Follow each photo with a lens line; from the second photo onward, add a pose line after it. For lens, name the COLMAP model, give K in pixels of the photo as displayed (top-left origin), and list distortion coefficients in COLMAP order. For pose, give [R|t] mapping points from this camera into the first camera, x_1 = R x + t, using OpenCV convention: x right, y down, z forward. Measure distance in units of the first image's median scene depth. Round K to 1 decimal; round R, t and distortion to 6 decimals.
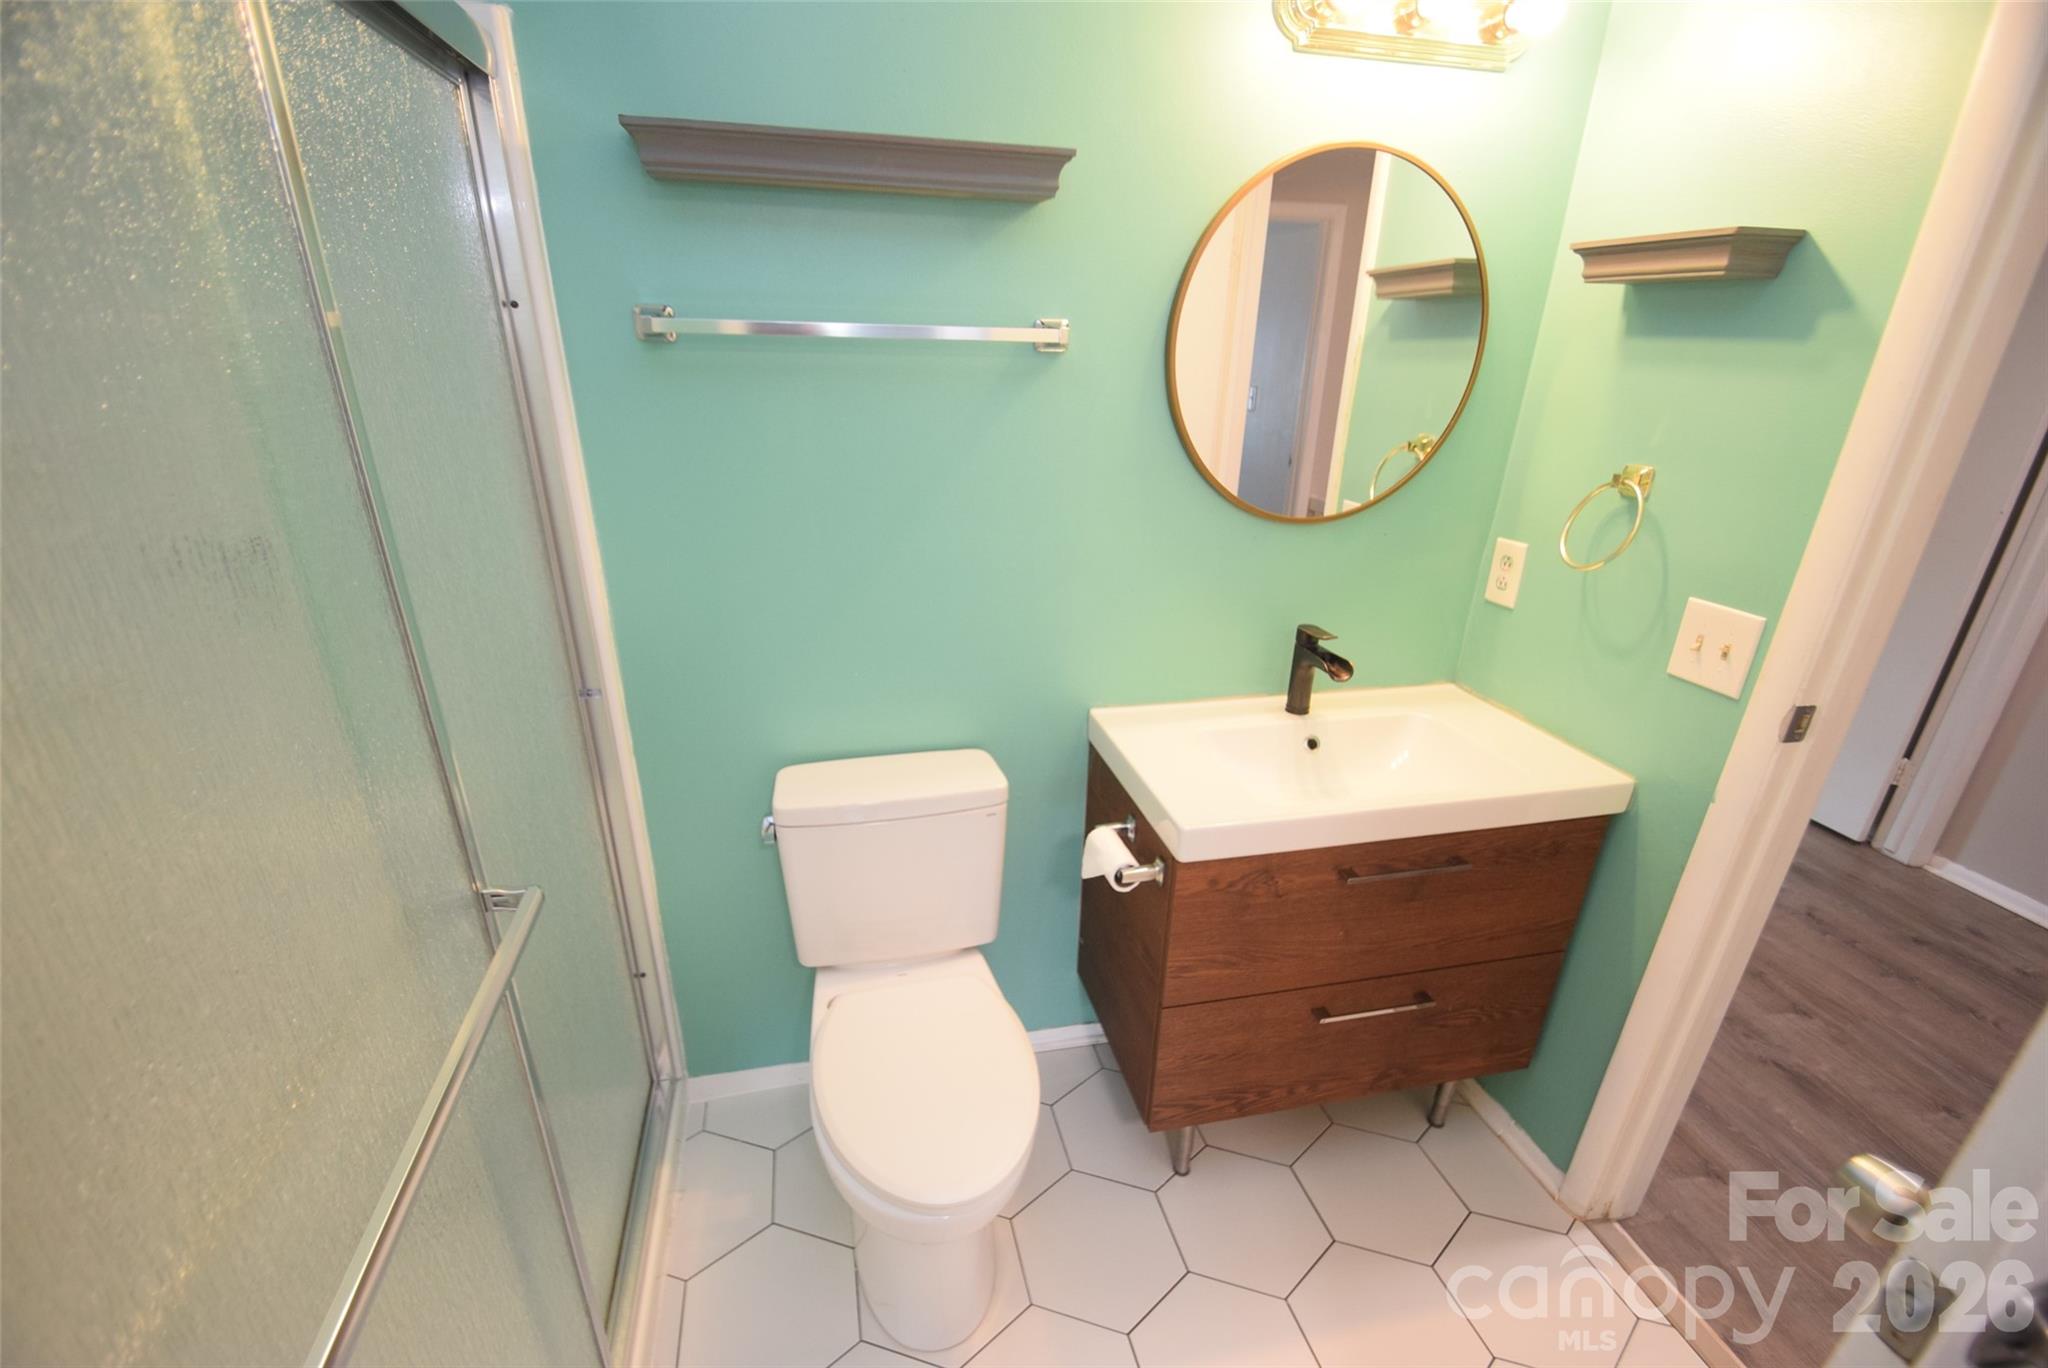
lens RADIAL K [[906.4, 0, 1025.0], [0, 906.4, 735.5], [0, 0, 1]] dist [0.003859, -0.000352]
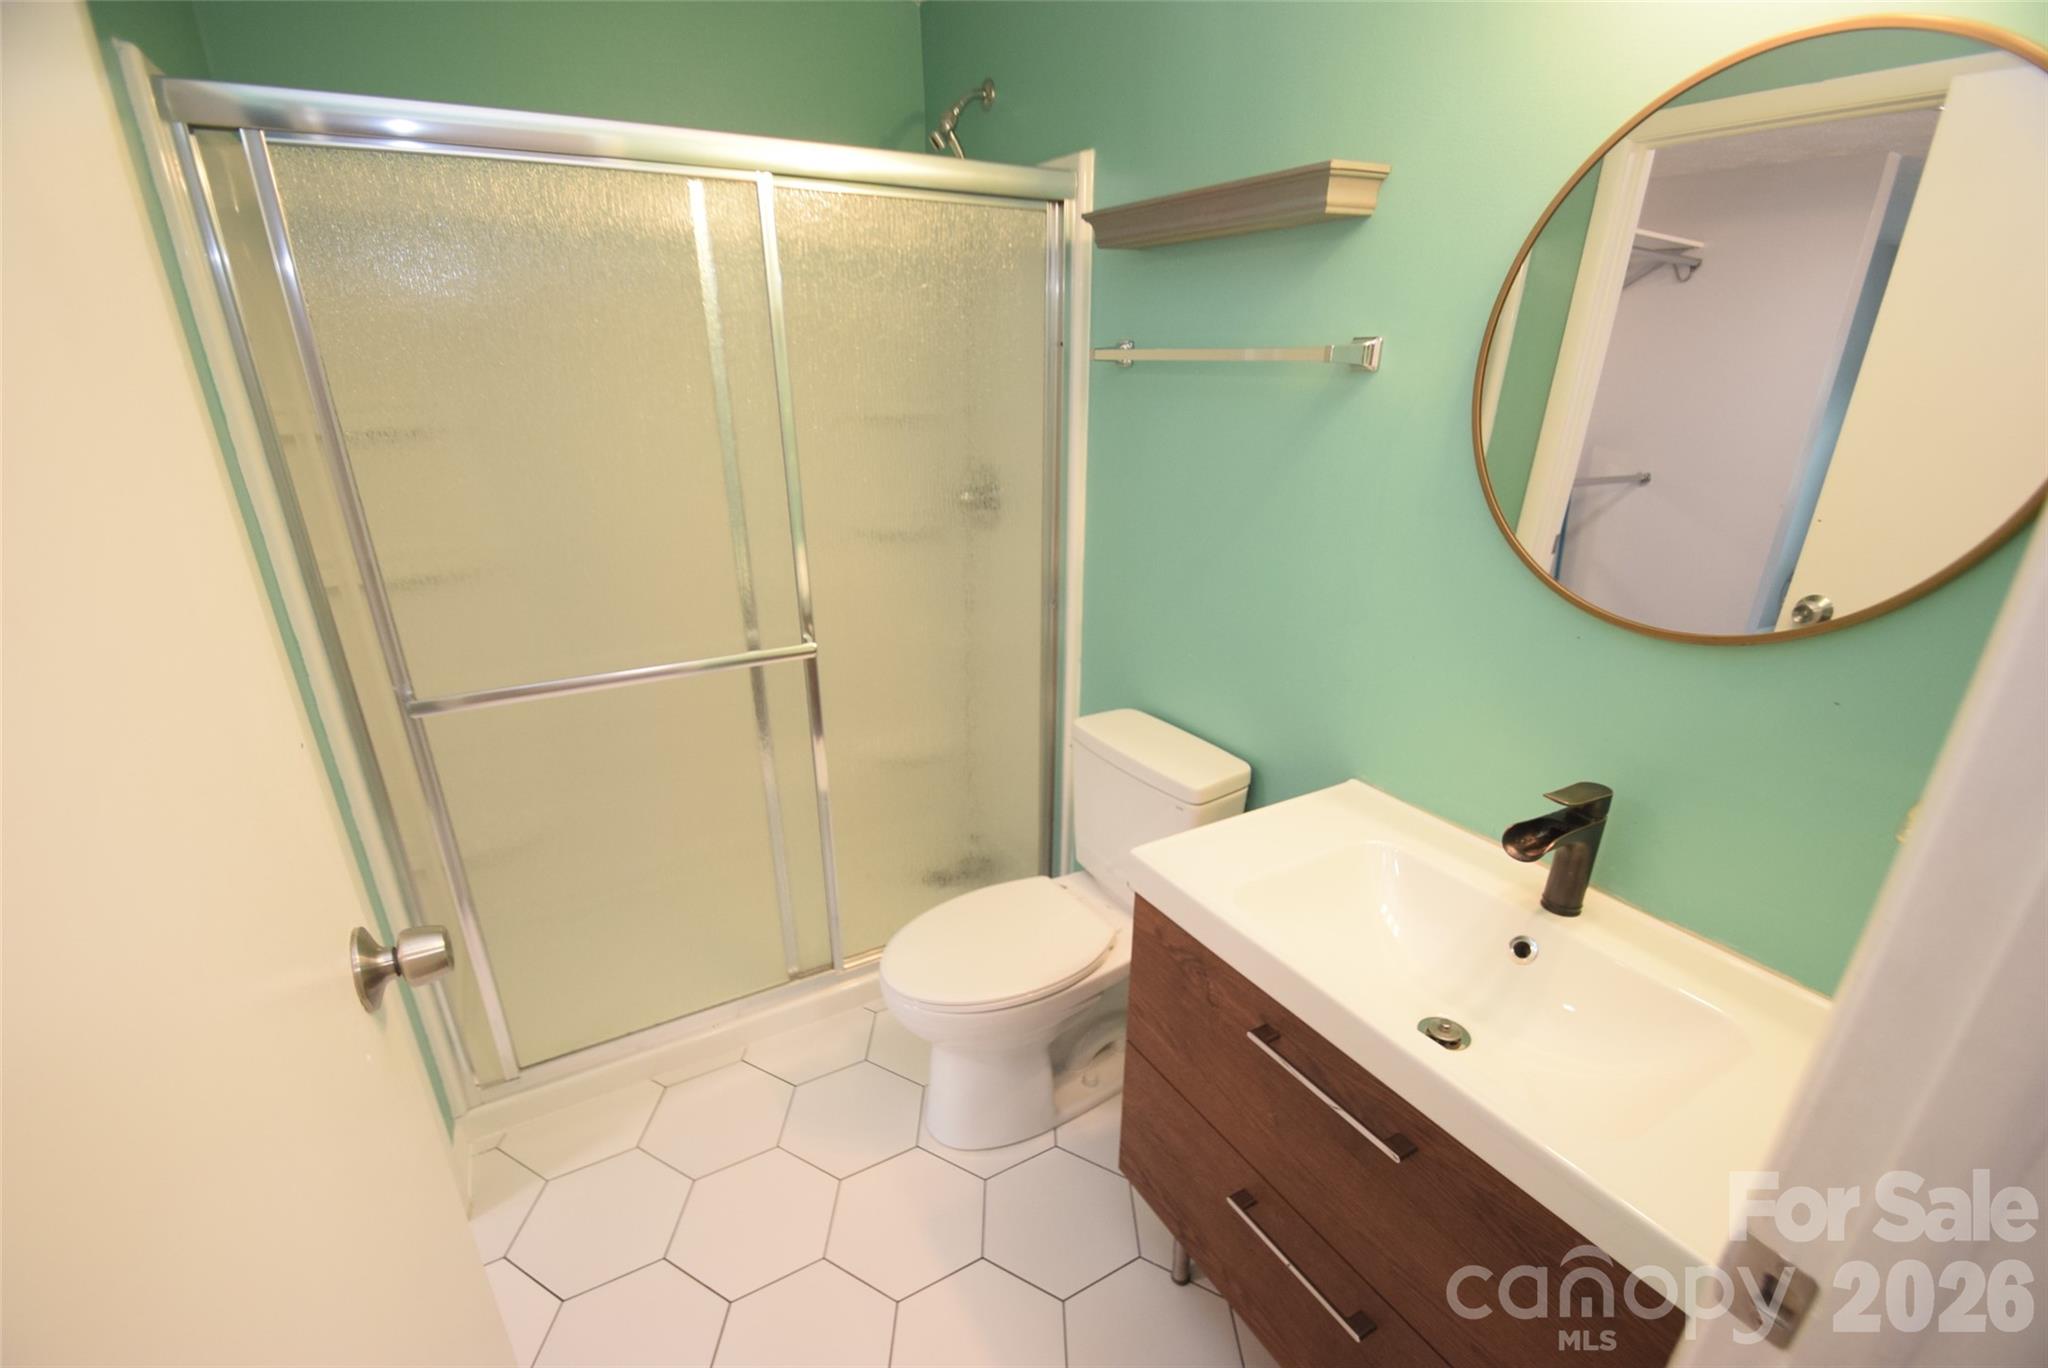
lens RADIAL K [[906.4, 0, 1025.0], [0, 906.4, 735.5], [0, 0, 1]] dist [0.003859, -0.000352]
pose [[0.304129, 0.349557, -0.886180, 0.820021], [-0.385788, 0.895744, 0.220931, -0.152153], [0.871019, 0.274686, 0.407276, 0.395864]]
